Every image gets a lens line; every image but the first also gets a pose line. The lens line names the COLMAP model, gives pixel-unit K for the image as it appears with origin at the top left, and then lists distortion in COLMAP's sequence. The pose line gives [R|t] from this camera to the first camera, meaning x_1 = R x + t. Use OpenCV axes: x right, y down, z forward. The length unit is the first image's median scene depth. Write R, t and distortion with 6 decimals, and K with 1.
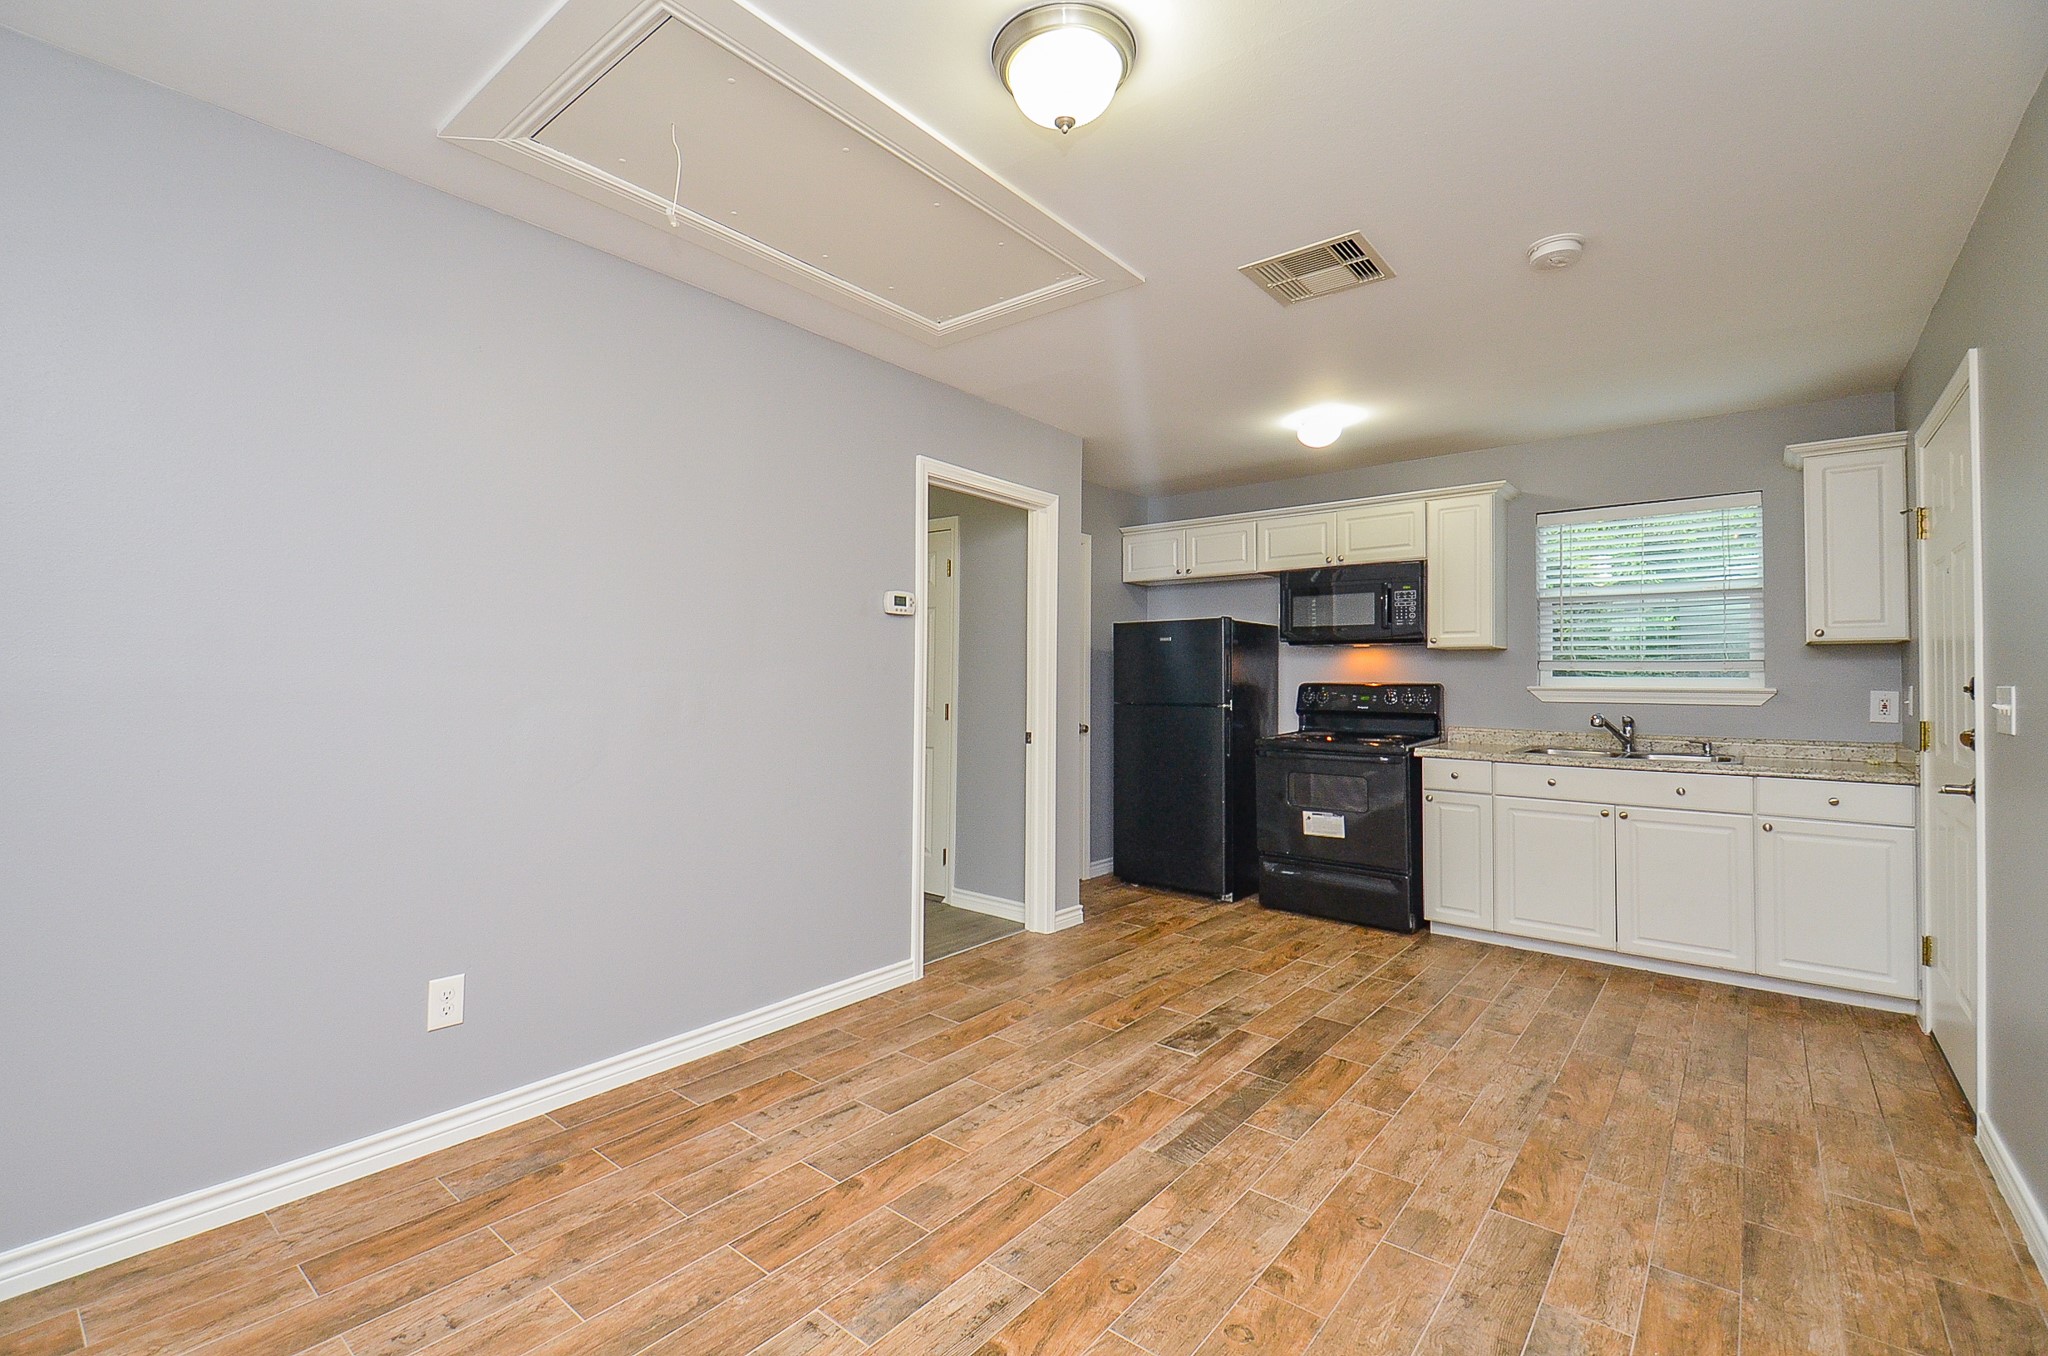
lens RADIAL K [[897.1, 0, 1010.6], [0, 897.1, 655.2], [0, 0, 1]] dist [0.041320, -0.022343]
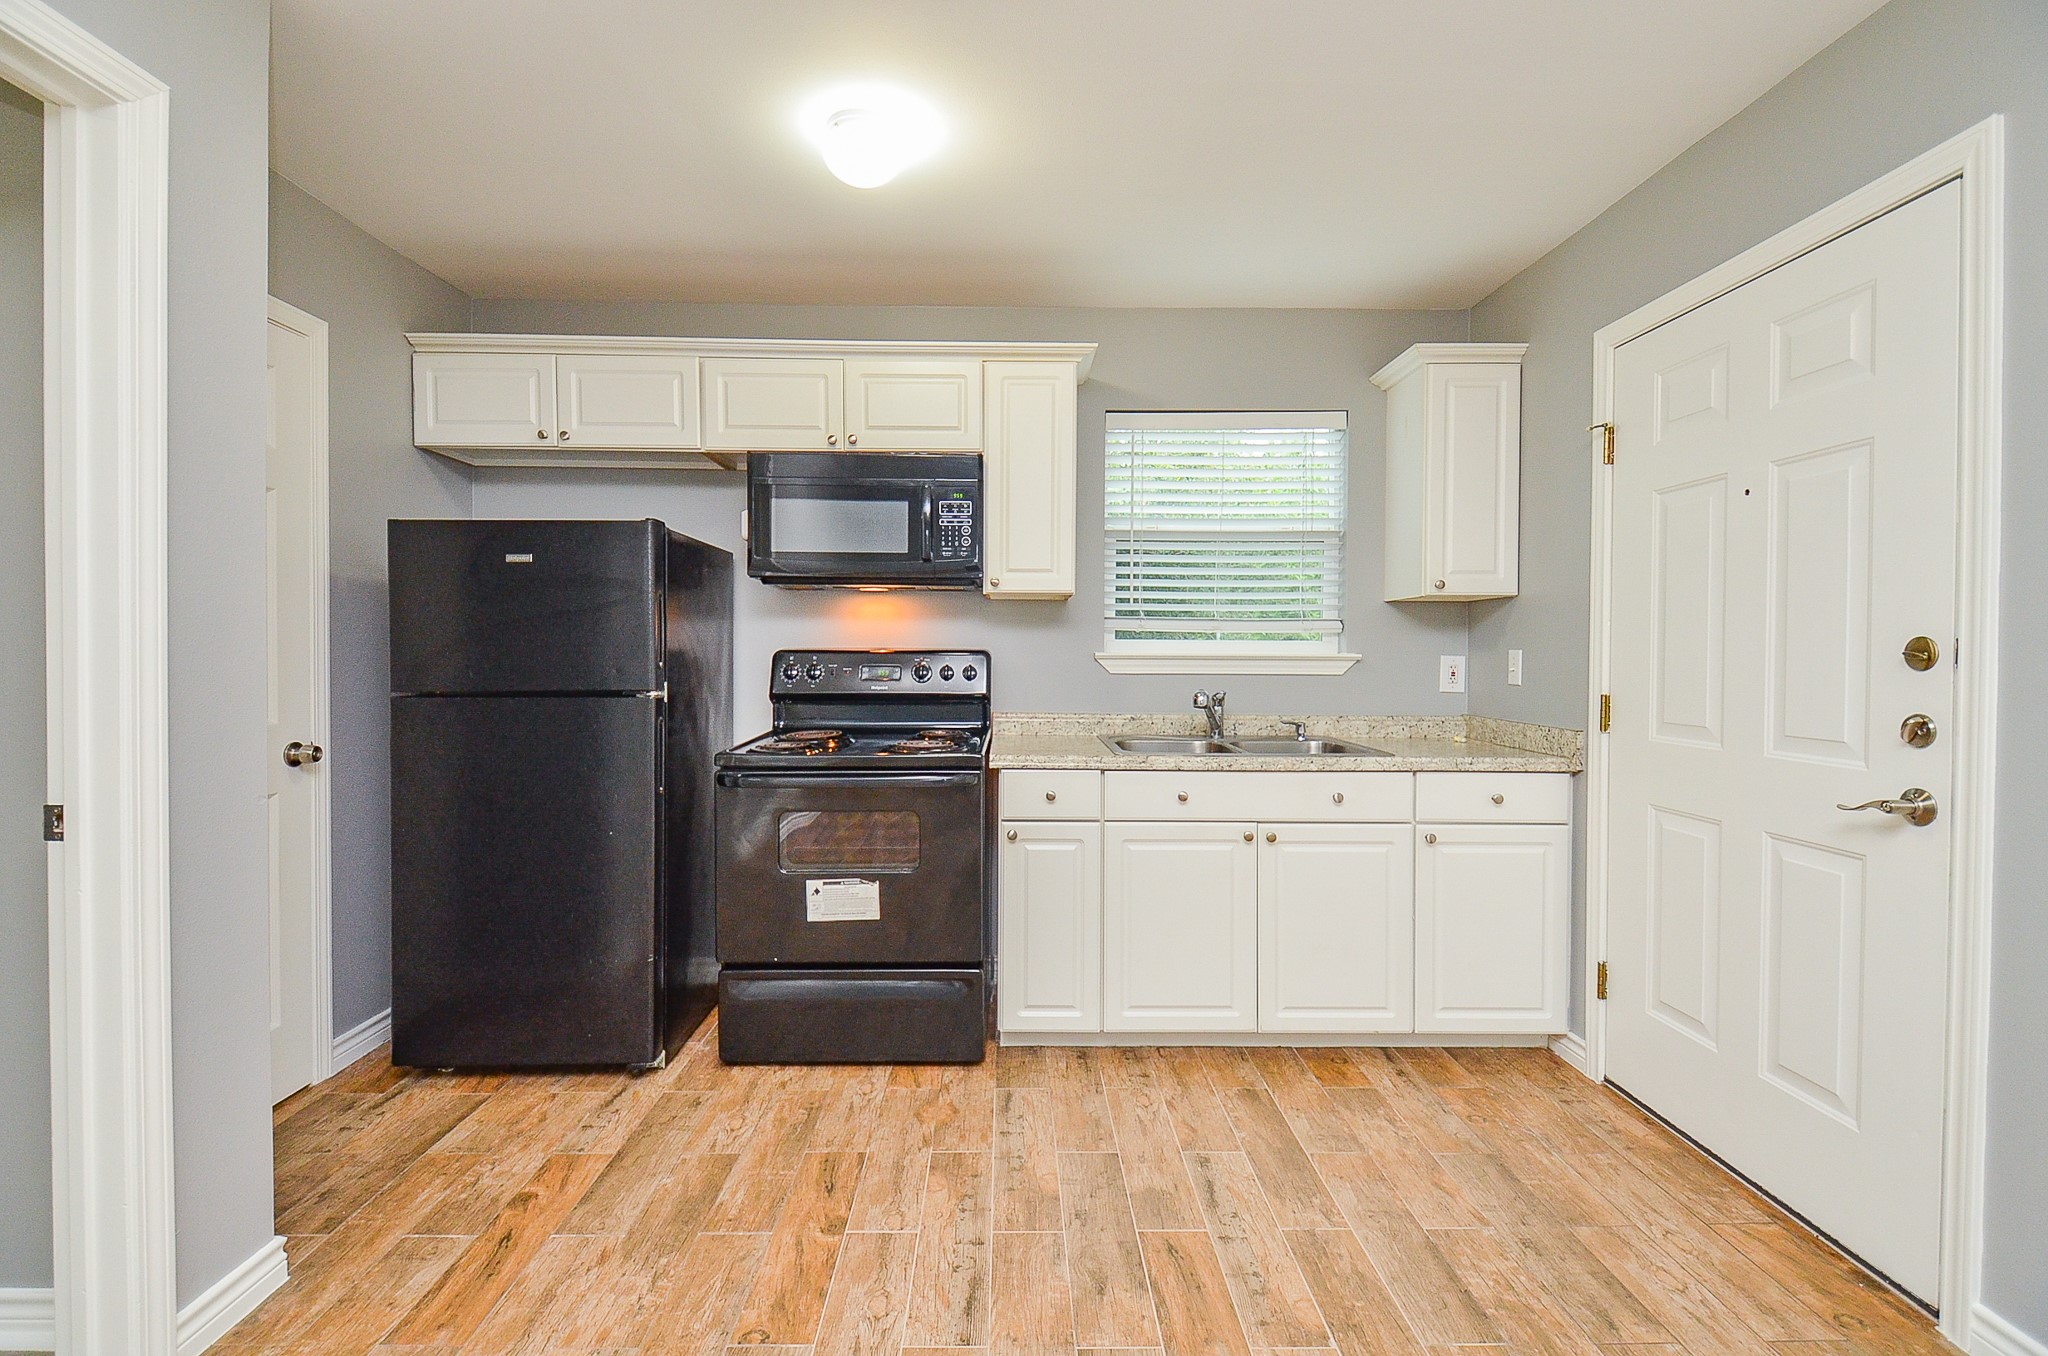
lens RADIAL K [[892.8, 0, 1020.5], [0, 892.8, 659.5], [0, 0, 1]] dist [0.039920, -0.025360]
pose [[0.762099, -0.010224, 0.647380, 0.085829], [-0.016975, 0.999216, 0.035764, 0.018971], [-0.647238, -0.038245, 0.761328, 0.613500]]
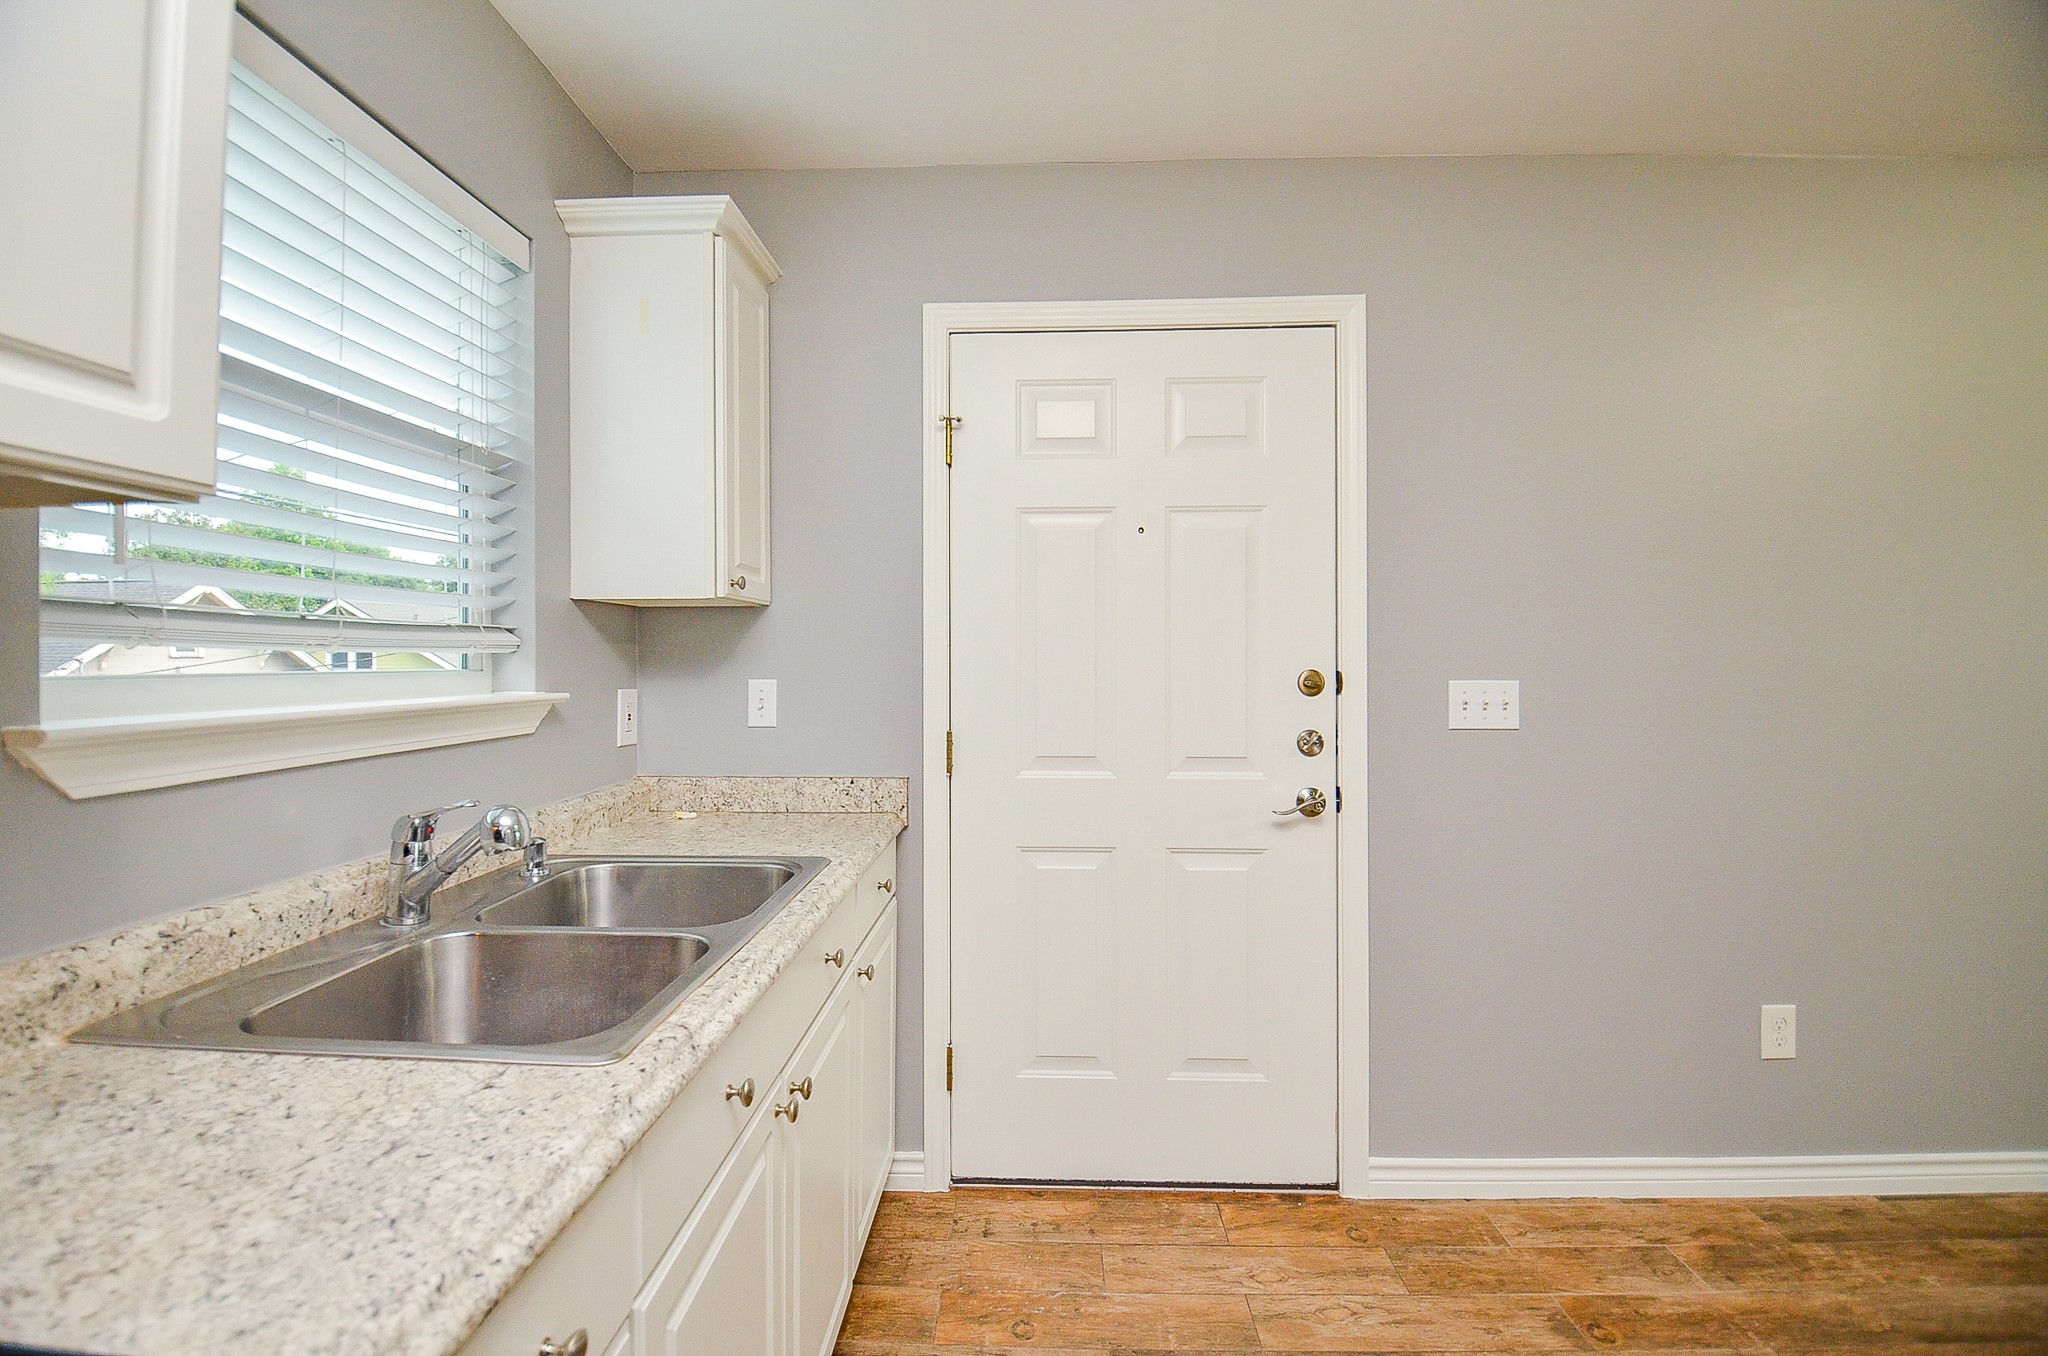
lens RADIAL K [[904.6, 0, 1025.0], [0, 904.6, 652.3], [0, 0, 1]] dist [-0.000131, -0.014090]
pose [[-0.611258, -0.003631, 0.791423, 0.364610], [-0.028899, 0.999425, -0.017735, 0.020359], [-0.790903, -0.033712, -0.611012, 1.150535]]
